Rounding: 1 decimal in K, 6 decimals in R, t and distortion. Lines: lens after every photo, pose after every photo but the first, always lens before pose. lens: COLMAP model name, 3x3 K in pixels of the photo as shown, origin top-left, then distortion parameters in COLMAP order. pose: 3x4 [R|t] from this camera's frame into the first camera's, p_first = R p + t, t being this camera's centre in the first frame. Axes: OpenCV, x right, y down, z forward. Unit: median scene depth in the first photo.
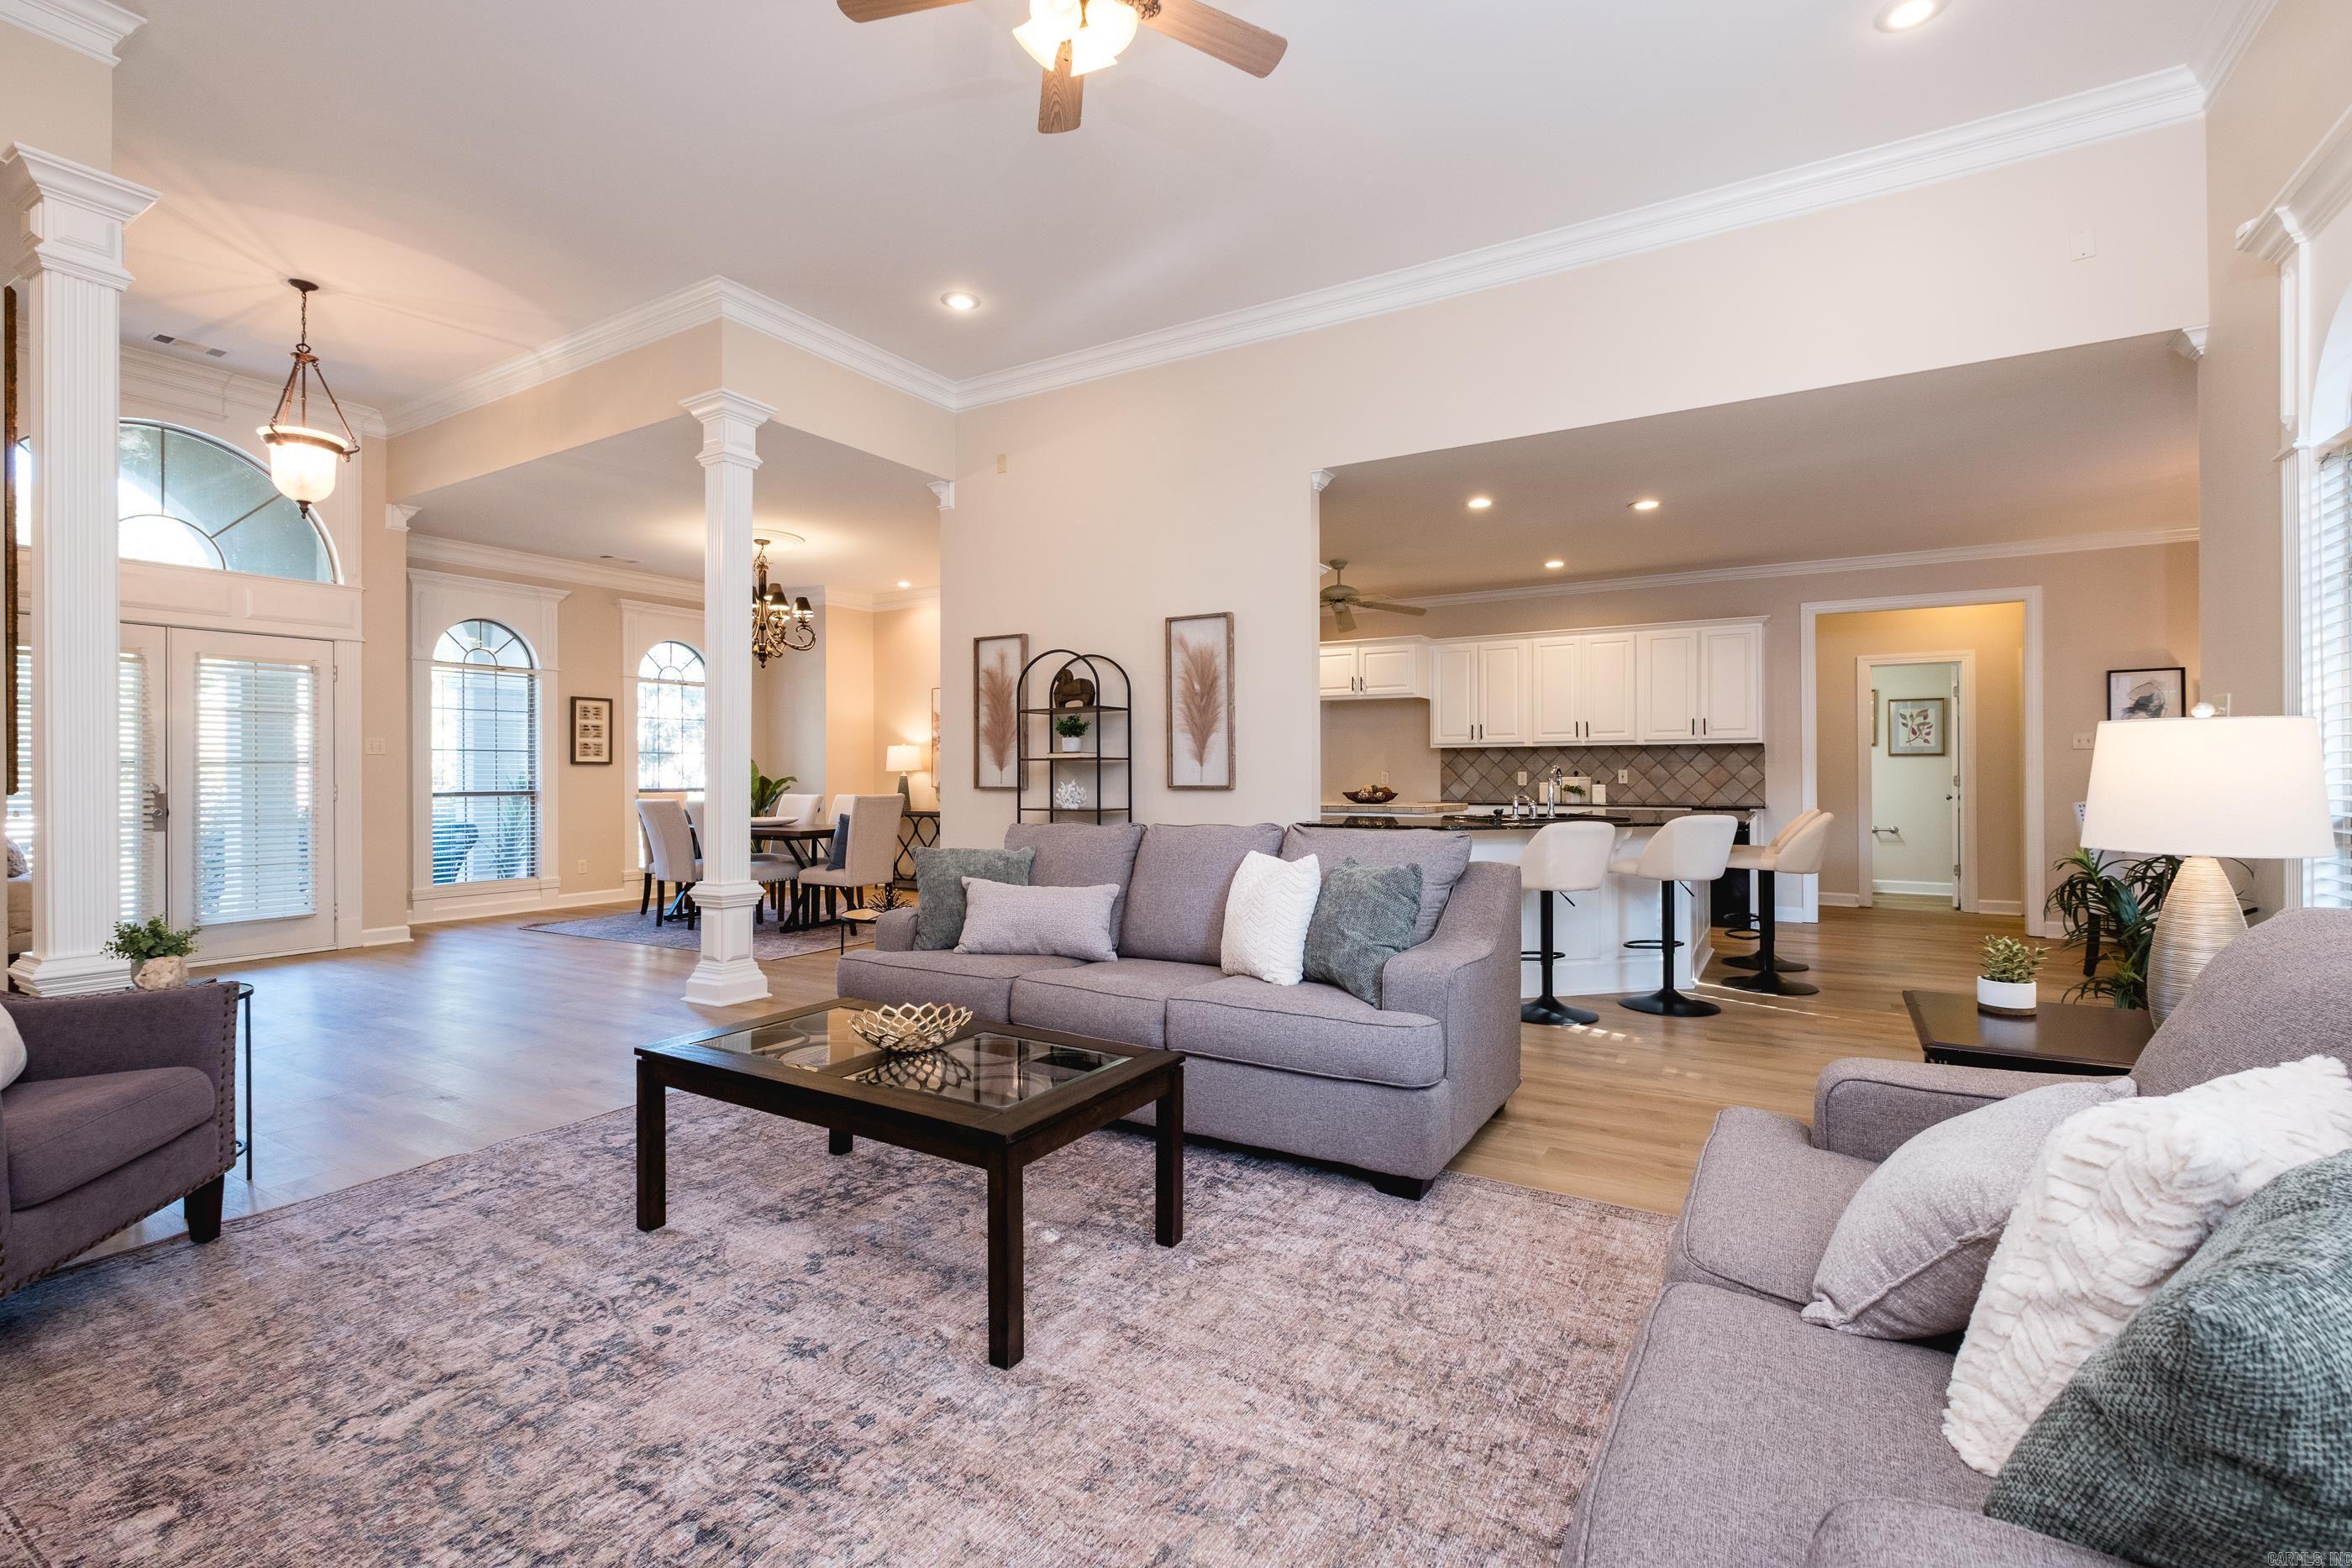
lens RADIAL K [[1028.9, 0, 1172.5], [0, 1028.9, 771.3], [0, 0, 1]] dist [0.004871, -0.004218]
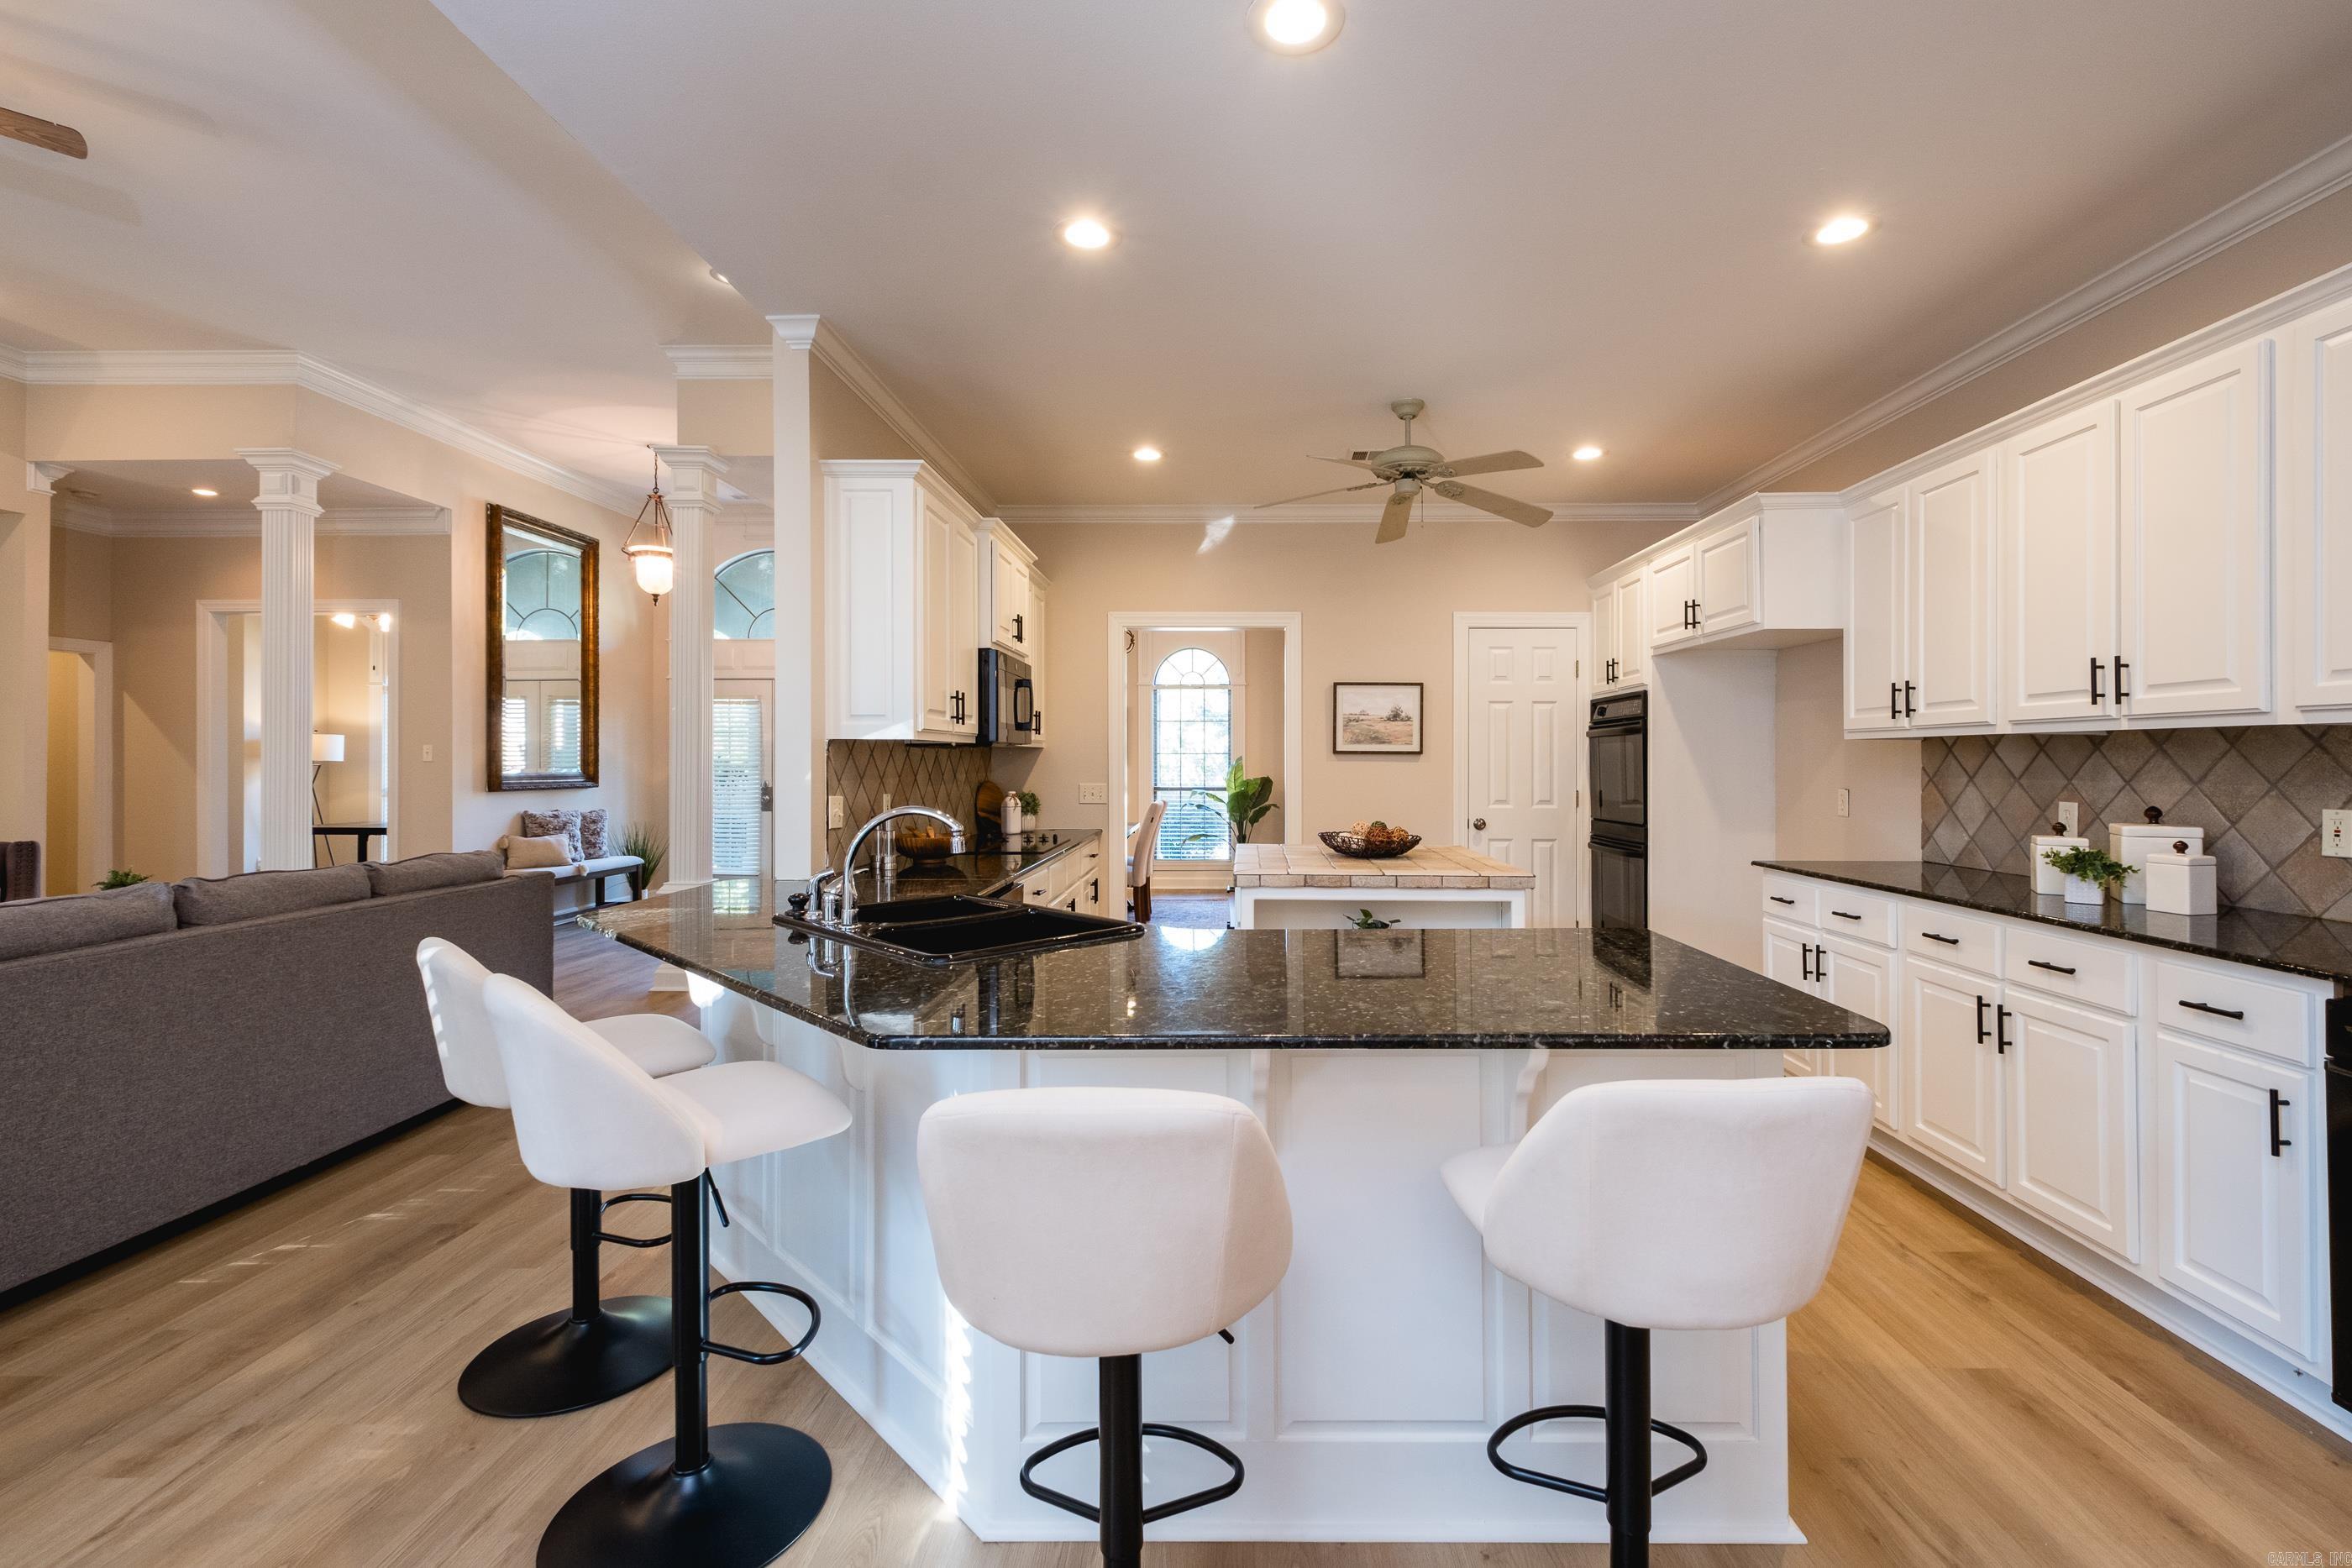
lens RADIAL K [[1028.9, 0, 1240.3], [0, 1028.9, 753.0], [0, 0, 1]] dist [0.004871, -0.004218]
pose [[0.517142, -0.003972, -0.855890, 0.539199], [0.002839, 0.999992, -0.002925, -0.017711], [0.855895, -0.000917, 0.517149, 0.595666]]
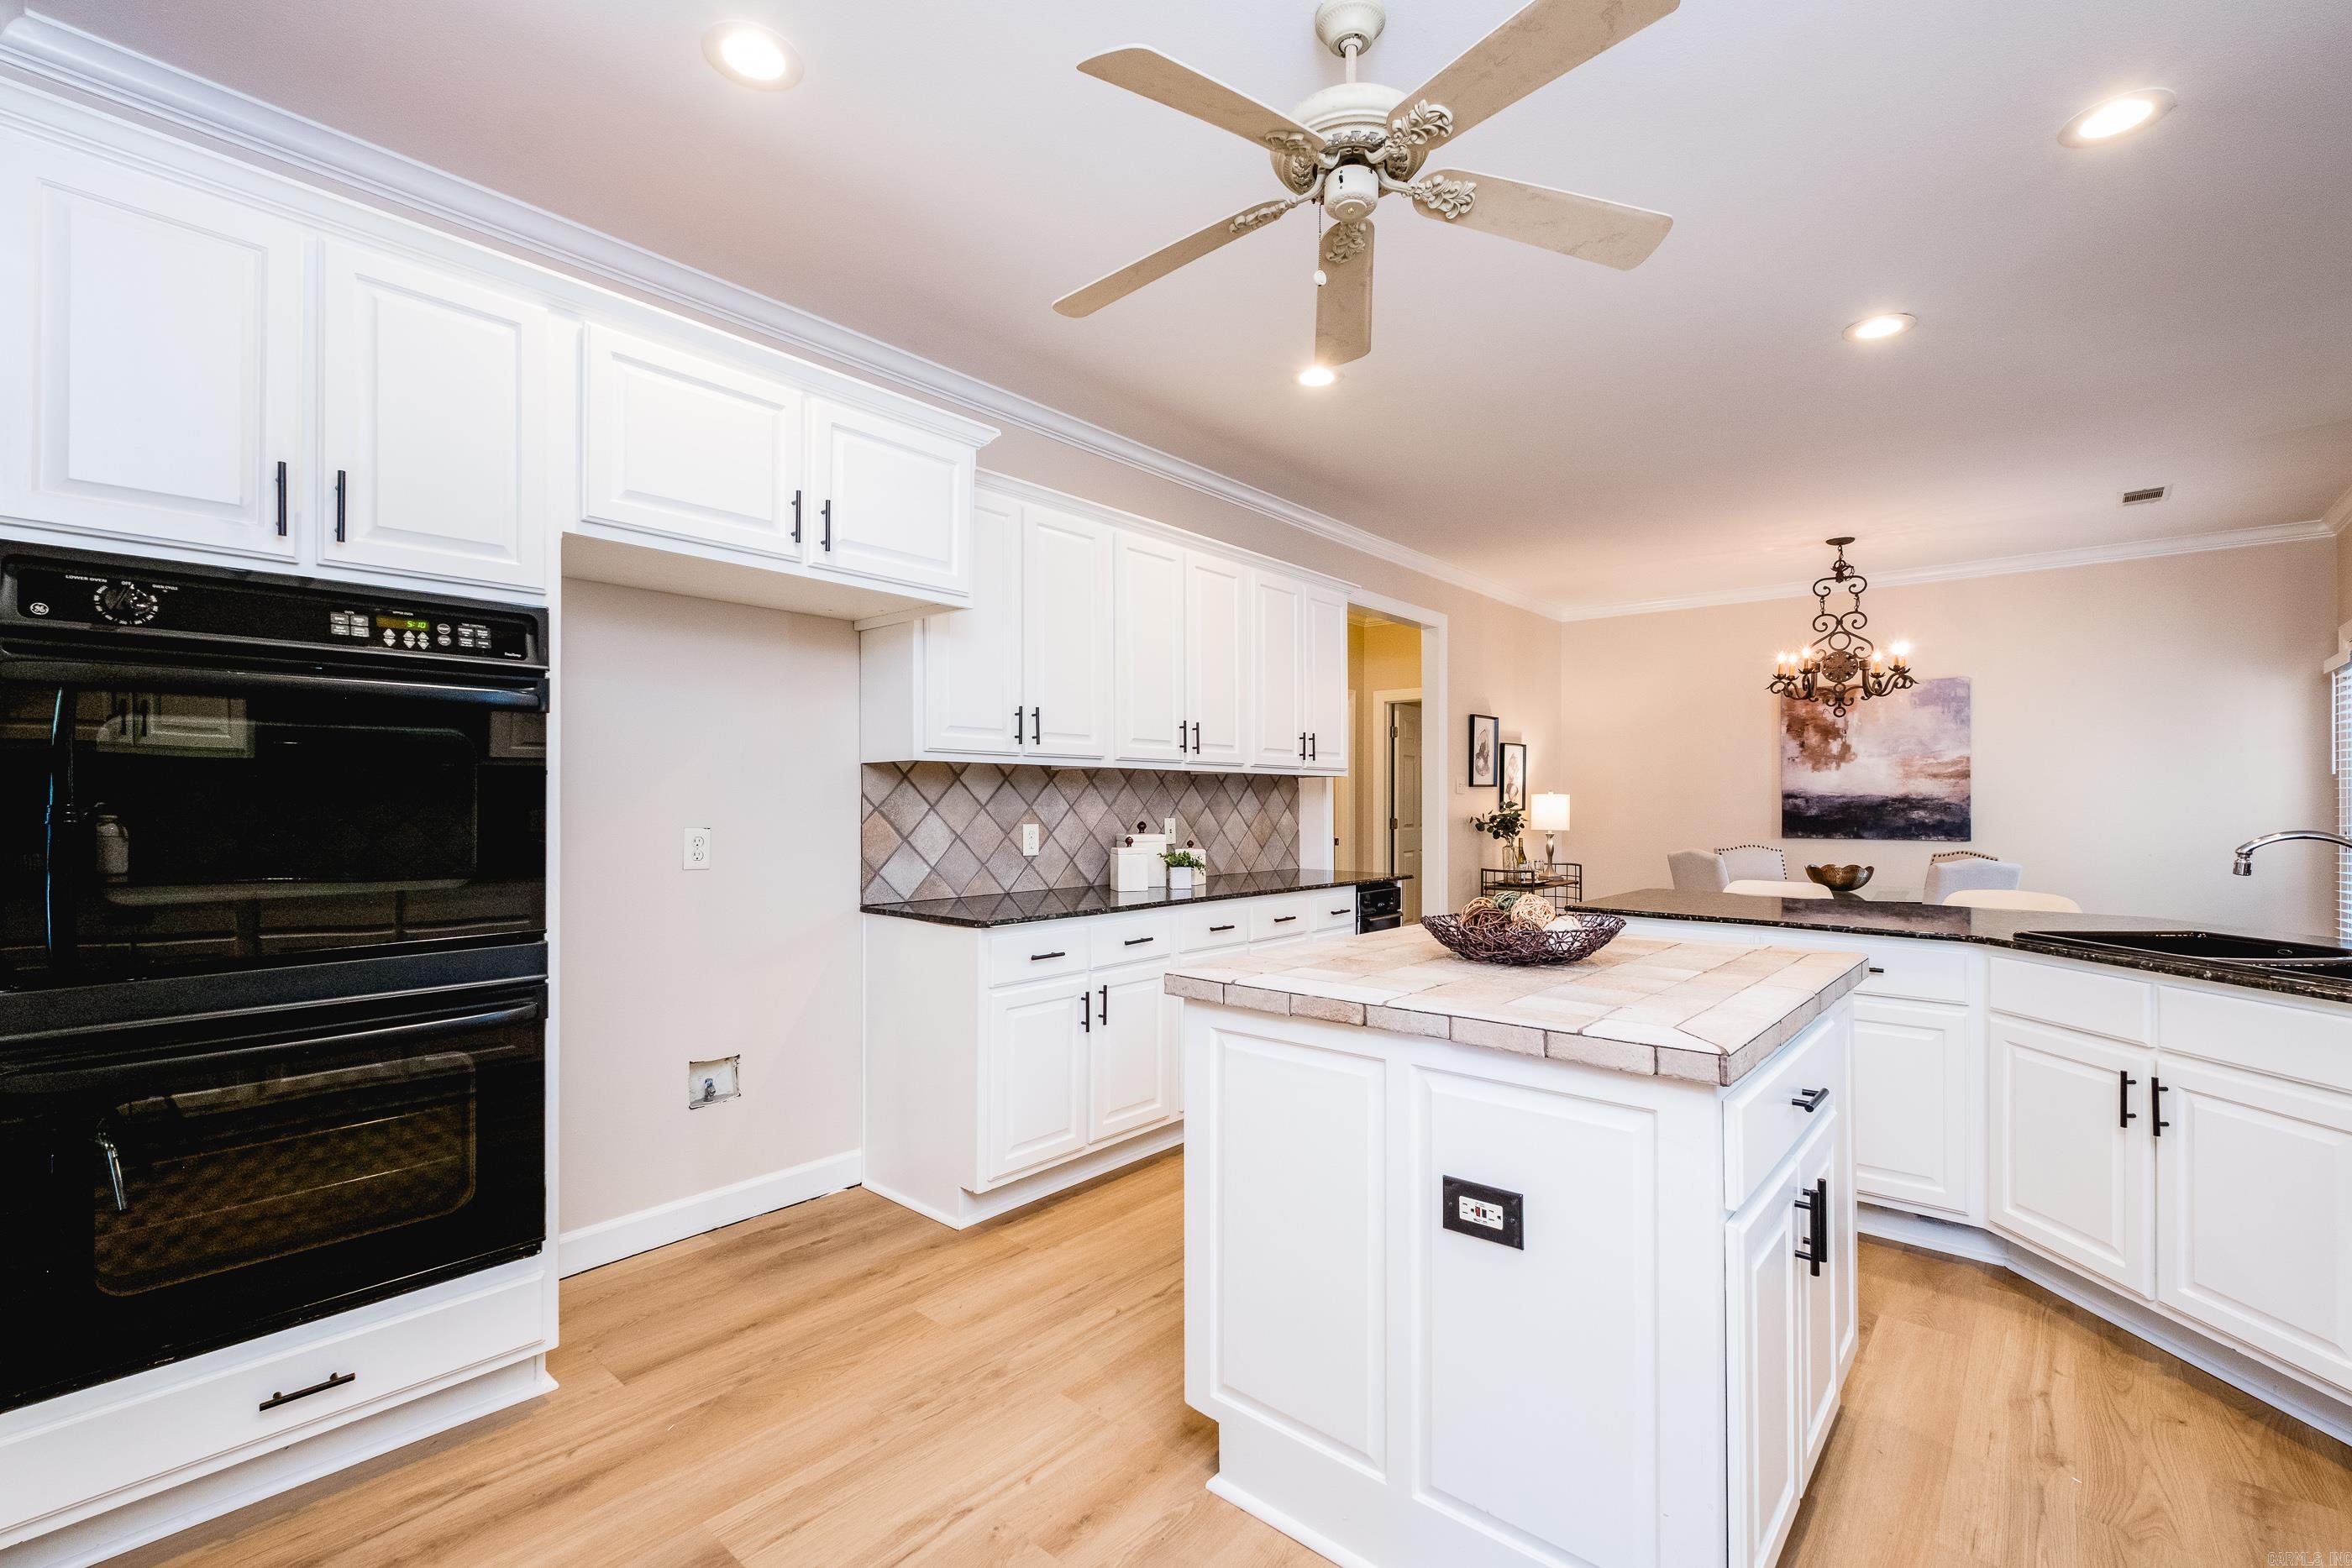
lens RADIAL K [[1028.9, 0, 1199.3], [0, 1028.9, 793.7], [0, 0, 1]] dist [0.004871, -0.004218]
pose [[0.151687, 0.010000, 0.988378, -0.090481], [-0.007147, 0.999934, -0.009020, -0.009384], [-0.988403, -0.005695, 0.151748, 0.924969]]
